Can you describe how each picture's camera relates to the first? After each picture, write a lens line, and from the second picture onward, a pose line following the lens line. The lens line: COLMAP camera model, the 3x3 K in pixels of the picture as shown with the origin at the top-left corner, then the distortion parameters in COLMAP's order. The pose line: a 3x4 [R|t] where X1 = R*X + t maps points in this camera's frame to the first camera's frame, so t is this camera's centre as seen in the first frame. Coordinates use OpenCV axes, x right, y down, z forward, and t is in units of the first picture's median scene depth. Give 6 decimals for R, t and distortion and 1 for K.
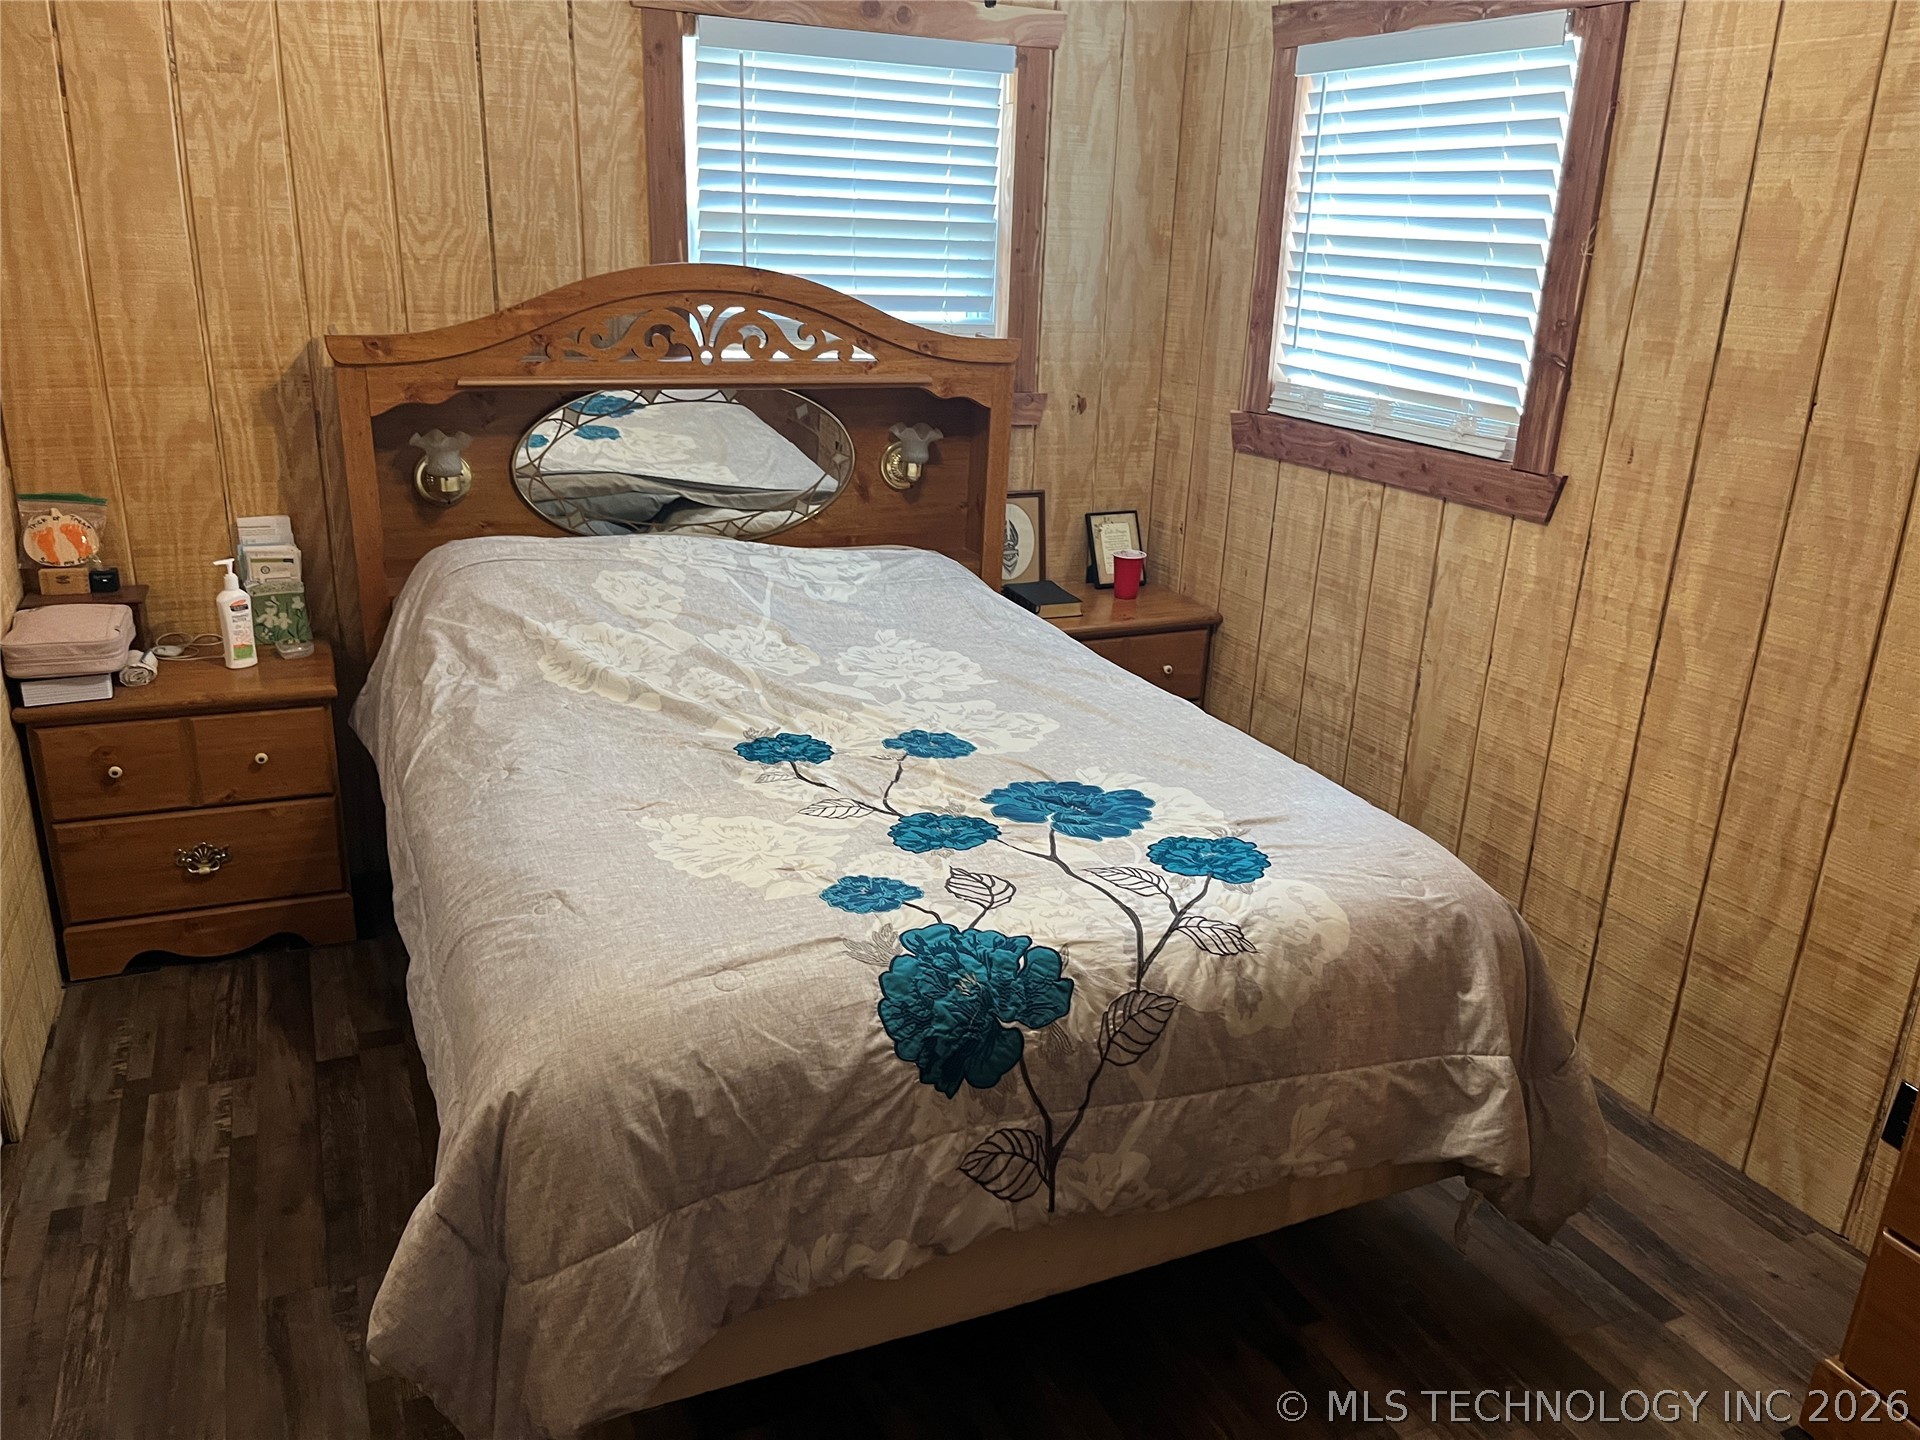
lens RADIAL K [[1453.4, 0, 922.6], [0, 1453.4, 708.0], [0, 0, 1]] dist [0.069204, -0.103219]
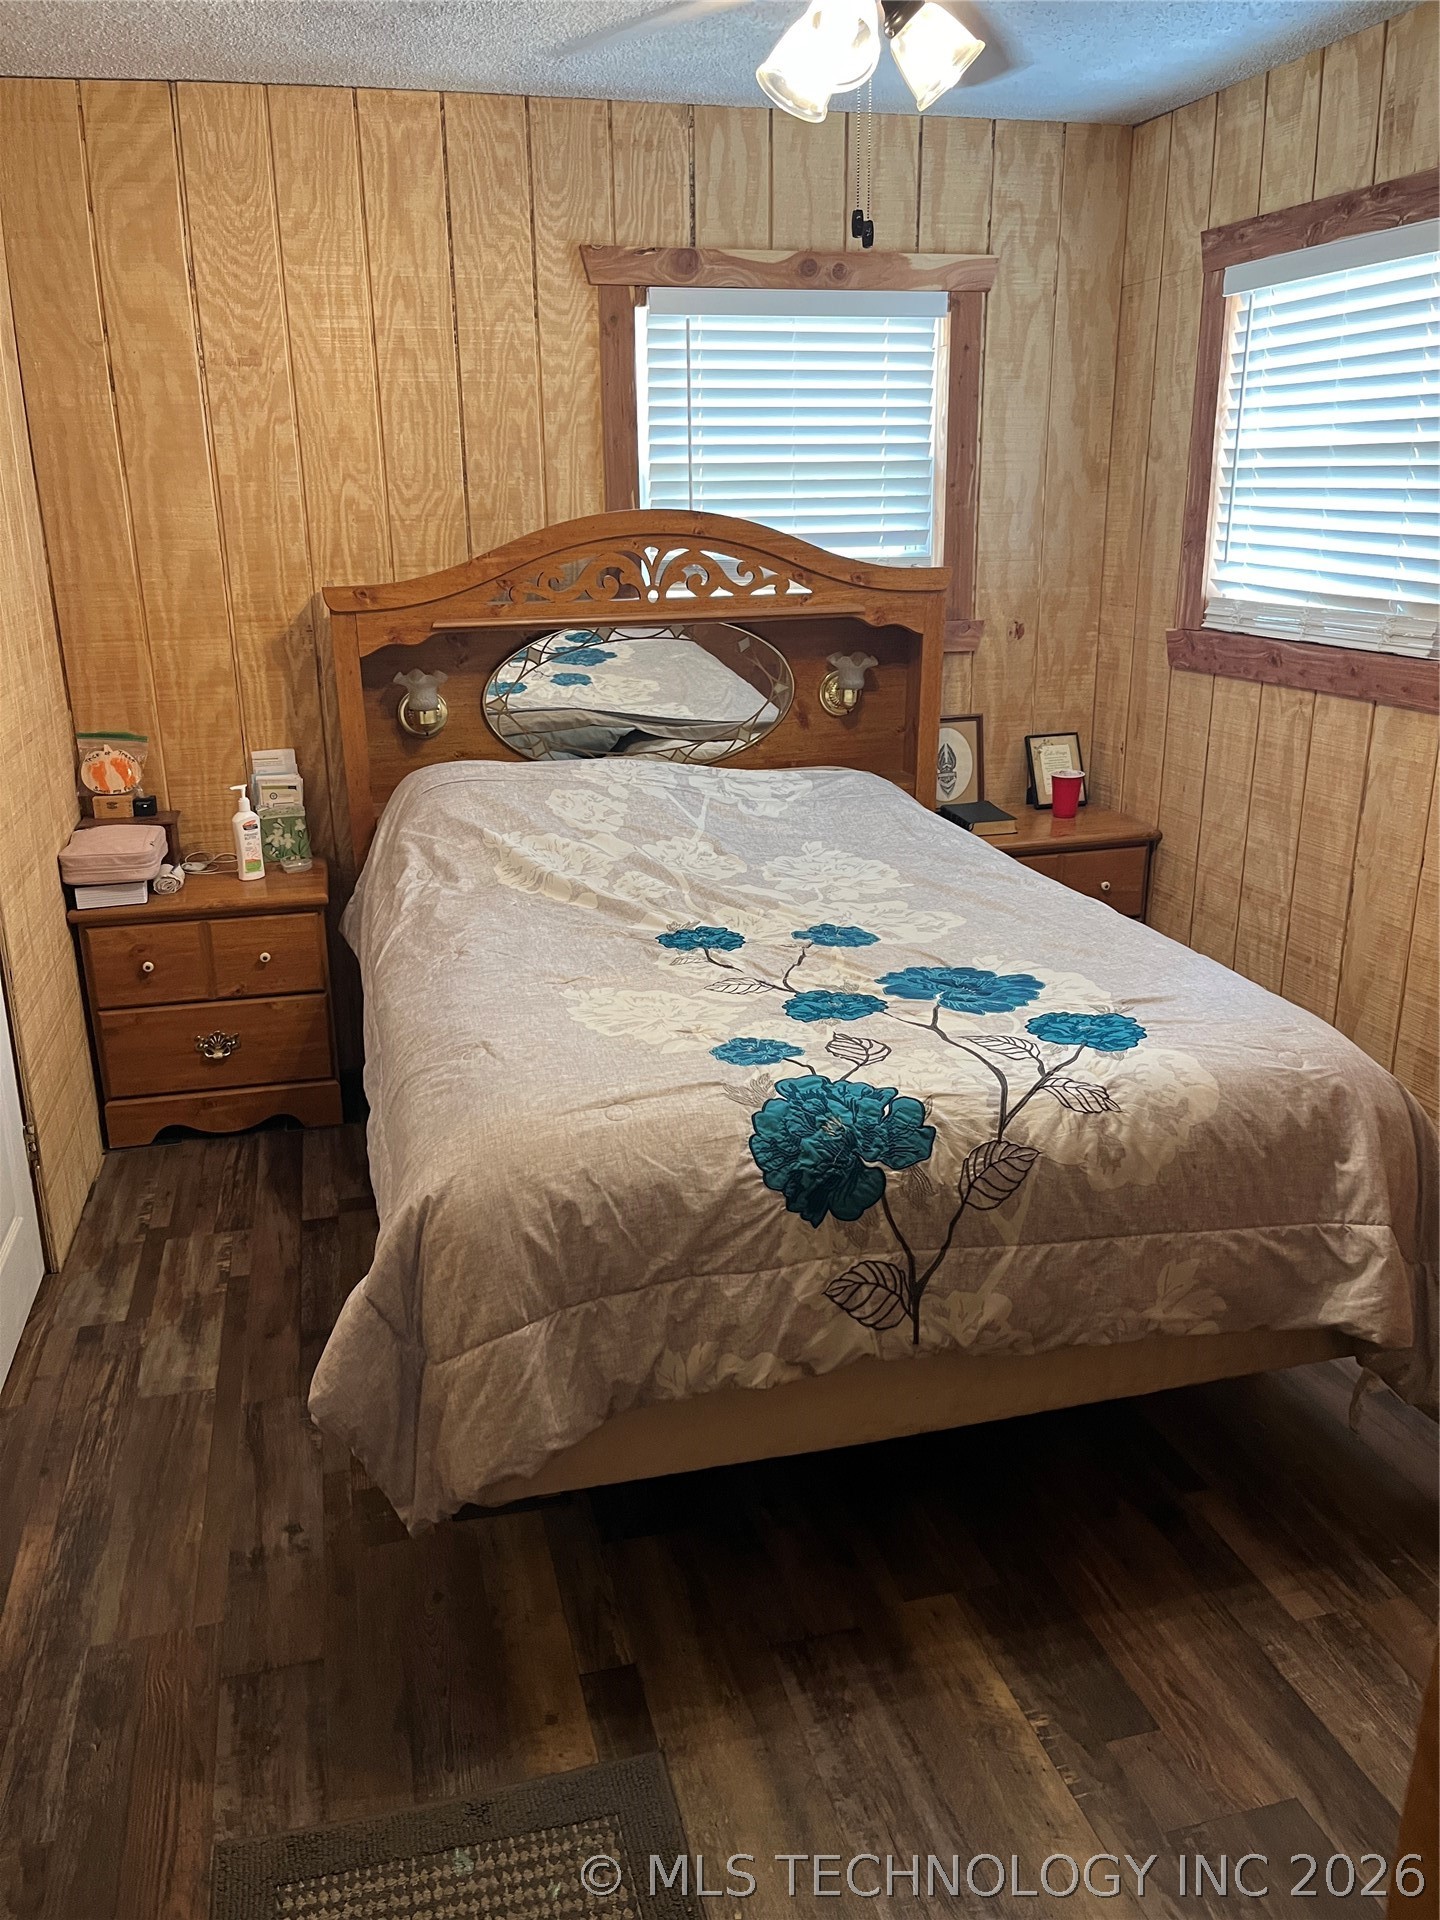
lens RADIAL K [[1453.4, 0, 654.1], [0, 1453.4, 930.8], [0, 0, 1]] dist [0.069204, -0.103219]
pose [[0.981789, 0.003020, -0.189953, 0.066416], [-0.009598, 0.999385, -0.033722, 0.051091], [0.189734, 0.034931, 0.981214, -0.065030]]
